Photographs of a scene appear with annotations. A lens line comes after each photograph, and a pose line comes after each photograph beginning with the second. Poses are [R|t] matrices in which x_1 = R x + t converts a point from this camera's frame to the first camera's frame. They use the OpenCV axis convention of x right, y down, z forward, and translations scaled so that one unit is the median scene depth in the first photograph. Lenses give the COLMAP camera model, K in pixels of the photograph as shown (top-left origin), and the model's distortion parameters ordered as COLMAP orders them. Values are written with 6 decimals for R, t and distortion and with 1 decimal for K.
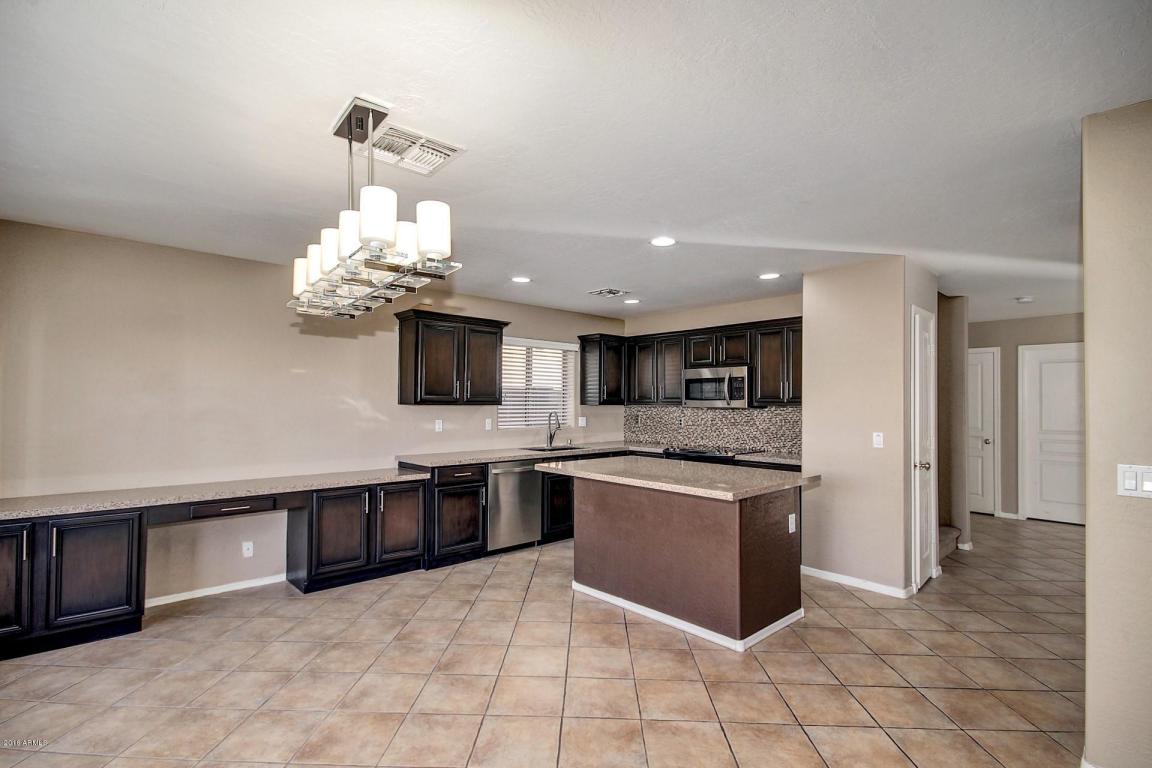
lens RADIAL K [[540.3, 0, 574.4], [0, 540.3, 398.5], [0, 0, 1]] dist [0.002208, 0.000230]
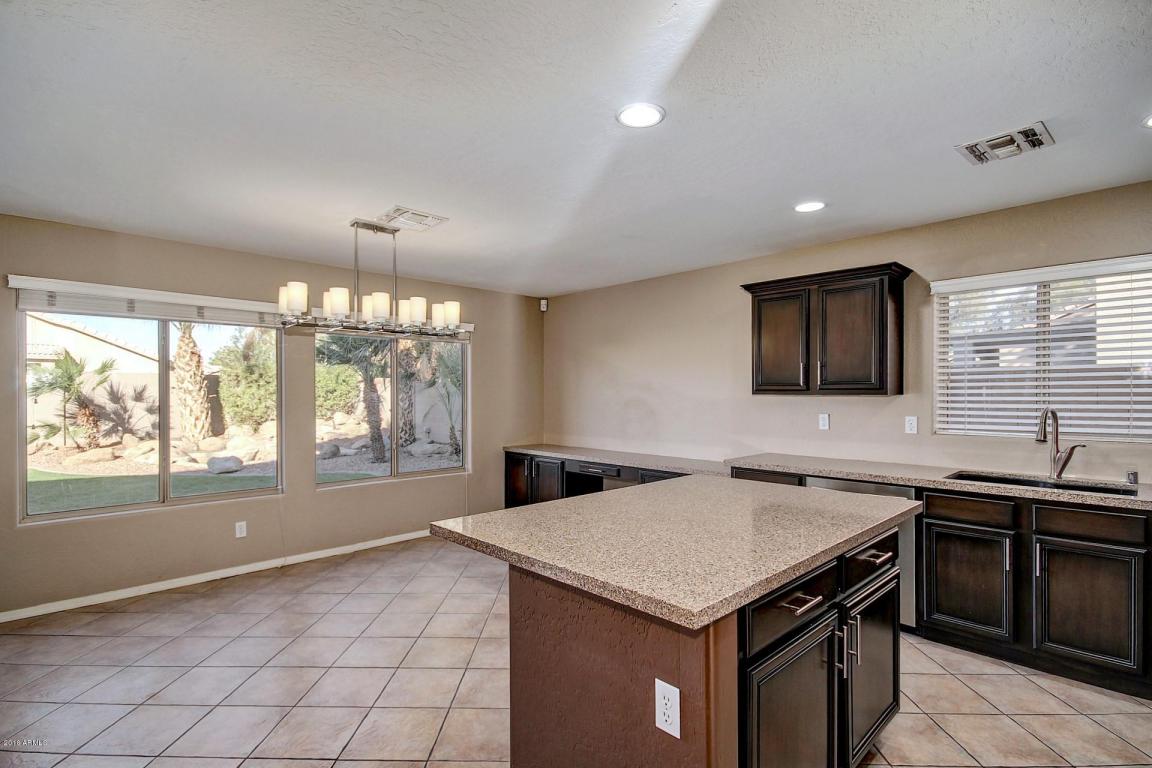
lens RADIAL K [[540.3, 0, 574.4], [0, 540.3, 398.5], [0, 0, 1]] dist [0.002208, 0.000230]
pose [[0.023512, 0.002487, -0.999720, 0.505716], [0.010087, 0.999945, 0.002725, 0.010610], [0.999673, -0.010148, 0.023485, 0.608989]]
